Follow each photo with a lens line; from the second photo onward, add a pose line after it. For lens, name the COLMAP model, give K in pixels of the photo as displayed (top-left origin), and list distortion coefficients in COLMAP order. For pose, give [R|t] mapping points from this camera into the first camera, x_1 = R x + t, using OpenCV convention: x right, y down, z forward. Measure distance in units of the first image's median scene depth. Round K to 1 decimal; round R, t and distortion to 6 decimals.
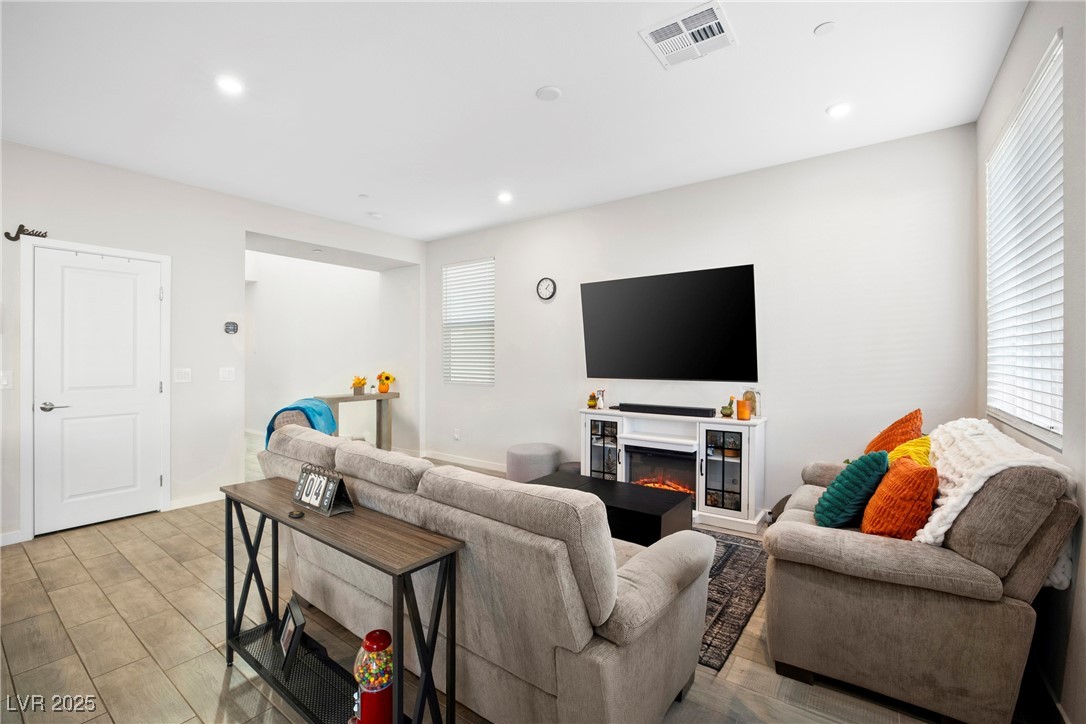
lens RADIAL K [[468.2, 0, 538.9], [0, 468.2, 358.3], [0, 0, 1]] dist [-0.037262, 0.000108]
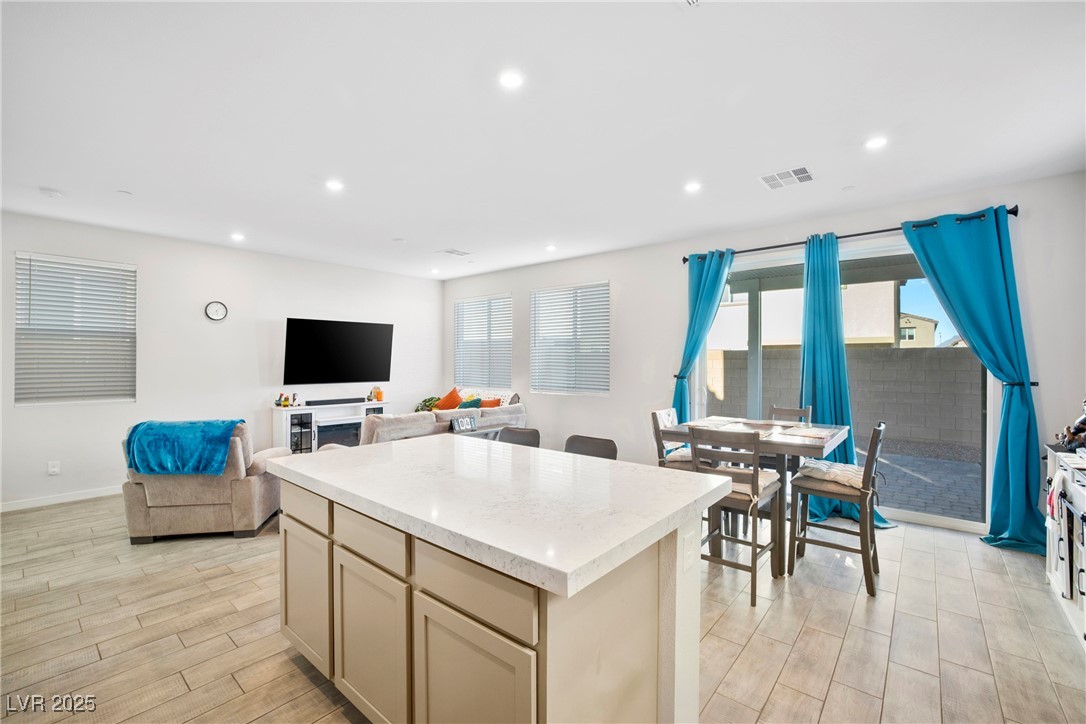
lens RADIAL K [[454.1, 0, 577.1], [0, 454.1, 360.2], [0, 0, 1]] dist [-0.035827, -0.000129]
pose [[0.027781, -0.003744, 0.999607, -1.346732], [-0.006122, 0.999974, 0.003915, -0.048697], [-0.999595, -0.006229, 0.027757, 0.112865]]
